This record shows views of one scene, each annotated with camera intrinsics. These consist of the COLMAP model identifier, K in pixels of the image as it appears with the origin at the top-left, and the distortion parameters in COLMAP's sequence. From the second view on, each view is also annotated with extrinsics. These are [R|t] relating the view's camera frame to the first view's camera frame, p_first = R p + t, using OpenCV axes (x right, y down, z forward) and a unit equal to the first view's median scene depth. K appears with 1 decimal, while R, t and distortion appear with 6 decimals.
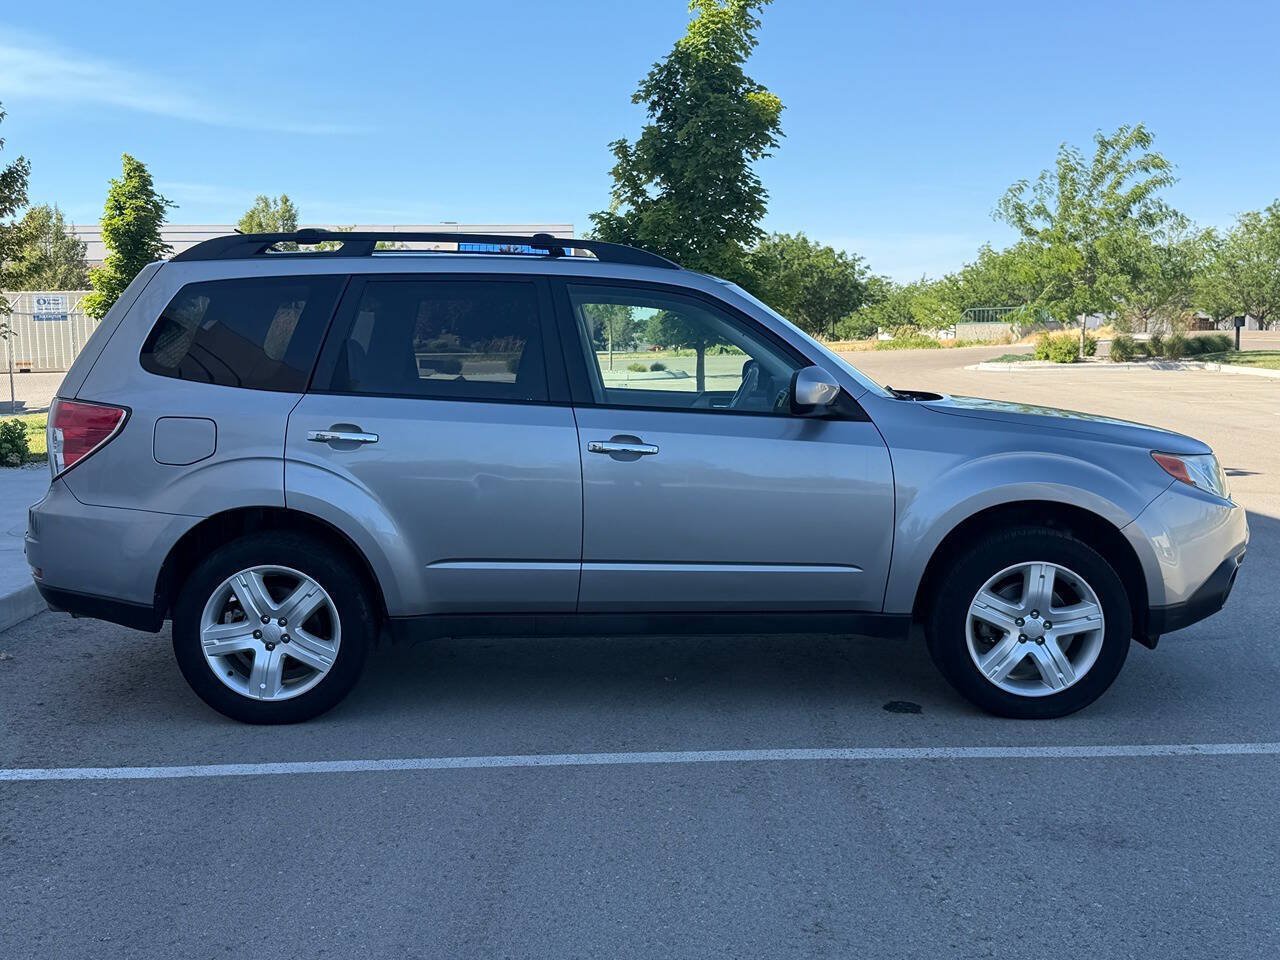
lens RADIAL K [[1339.7, 0, 635.3], [0, 1339.7, 480.9], [0, 0, 1]] dist [0.185620, -0.399682]
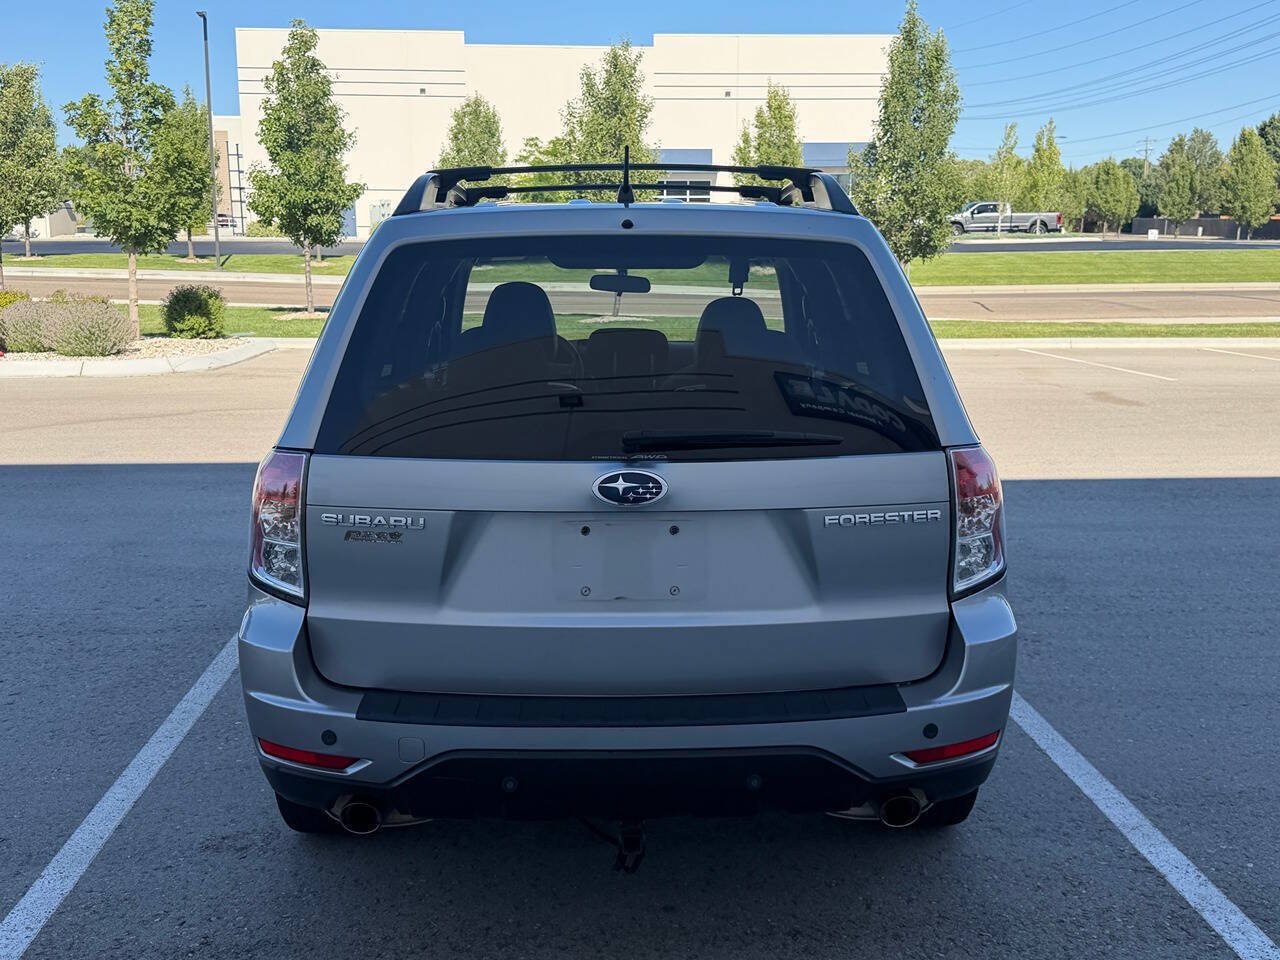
lens RADIAL K [[1324.8, 0, 640.0], [0, 1324.8, 480.0], [0, 0, 1]] dist [0.159241, -0.332990]
pose [[-0.004119, -0.172391, 0.985020, -1.004653], [0.107740, 0.979218, 0.171826, -0.162189], [-0.994171, 0.106834, 0.014540, 1.143589]]
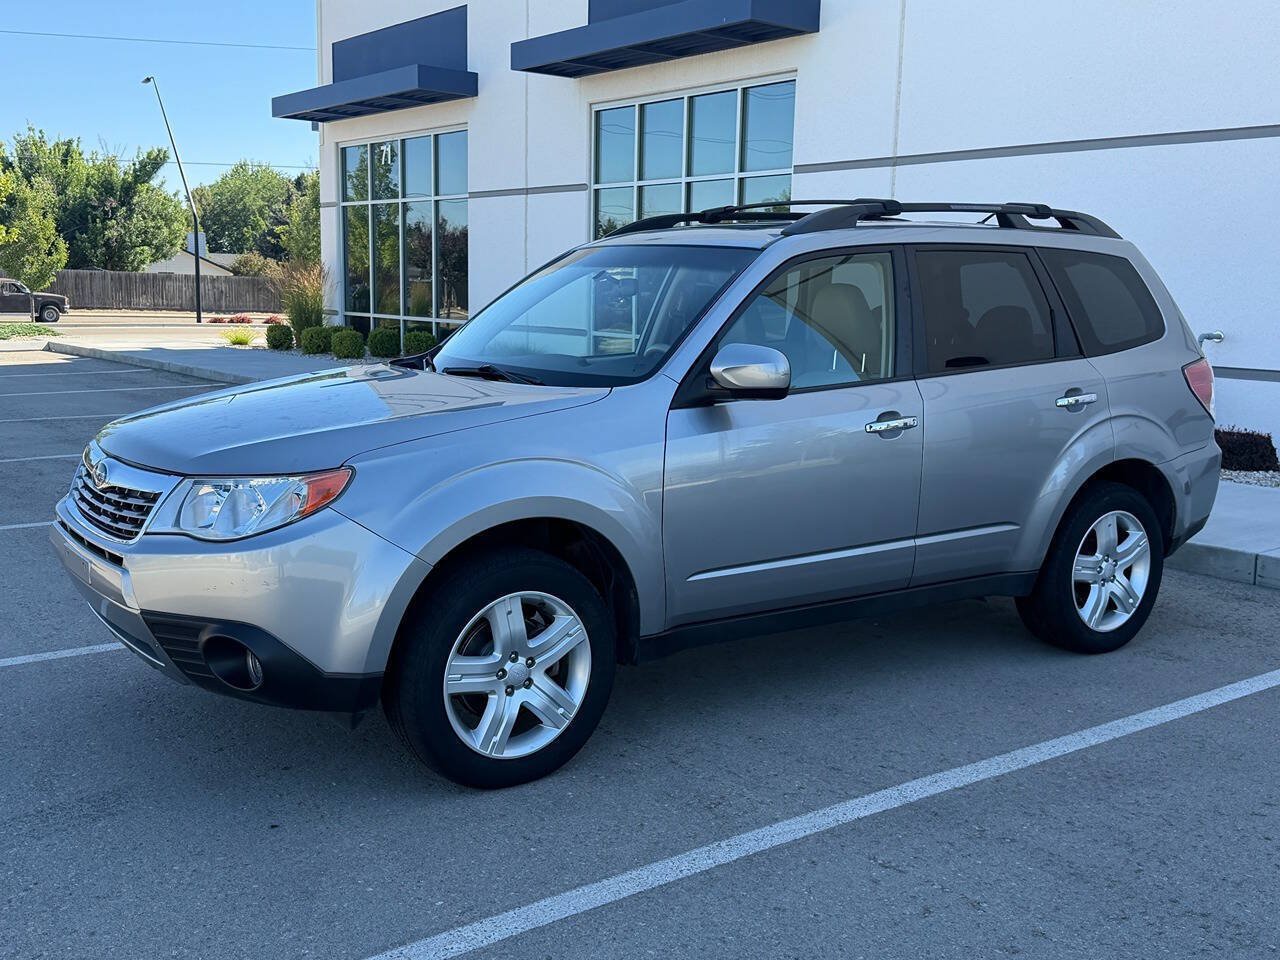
lens RADIAL K [[1326.9, 0, 640.0], [0, 1326.9, 480.0], [0, 0, 1]] dist [0.181042, -0.375324]
pose [[-0.828920, 0.075258, -0.554281, 0.655130], [-0.071171, 0.968665, 0.237957, -0.235583], [0.554820, 0.236696, -0.797590, 2.008445]]
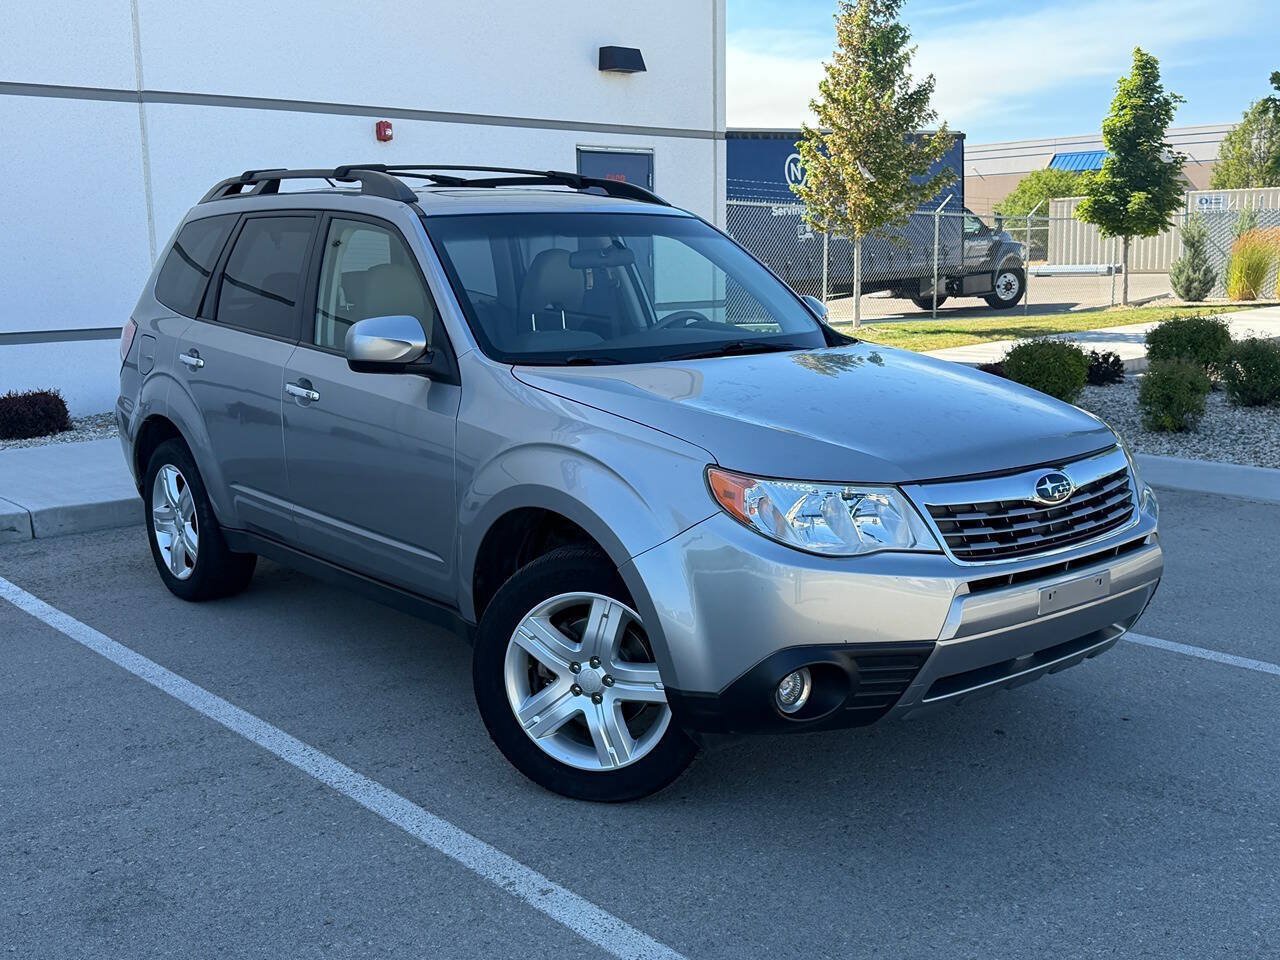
lens RADIAL K [[1326.9, 0, 640.0], [0, 1326.9, 480.0], [0, 0, 1]] dist [0.181042, -0.375324]
pose [[0.624801, 0.137294, -0.768619, 0.878203], [-0.078727, 0.990479, 0.112927, -0.088282], [0.776805, -0.010046, 0.629661, 0.568610]]
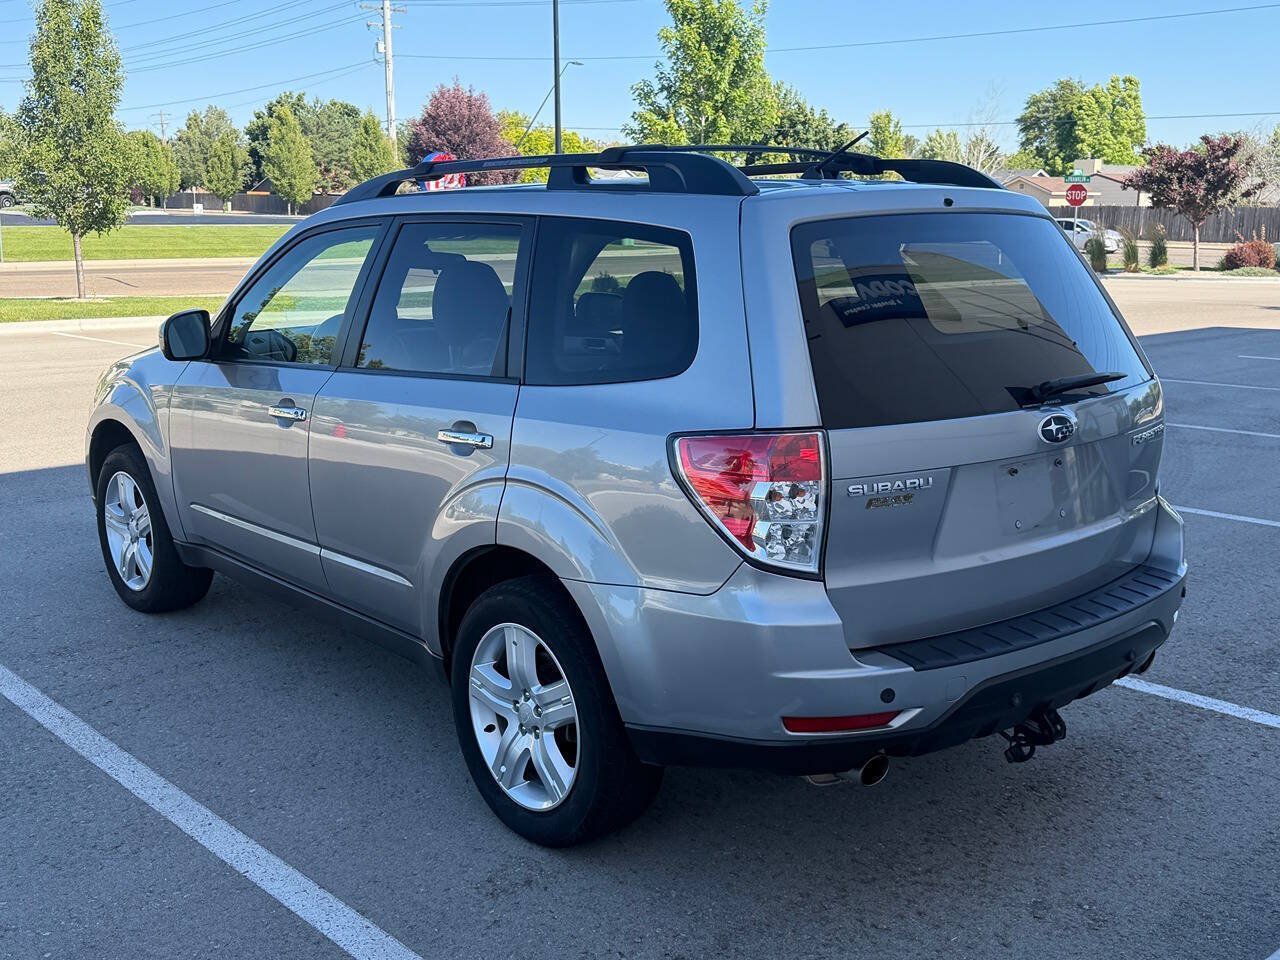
lens RADIAL K [[1324.8, 0, 640.0], [0, 1324.8, 480.0], [0, 0, 1]] dist [0.159241, -0.332990]
pose [[-0.639941, -0.146246, 0.754379, -0.828474], [0.084124, 0.962488, 0.257953, -0.226131], [-0.763806, 0.228536, -0.603633, 1.709791]]
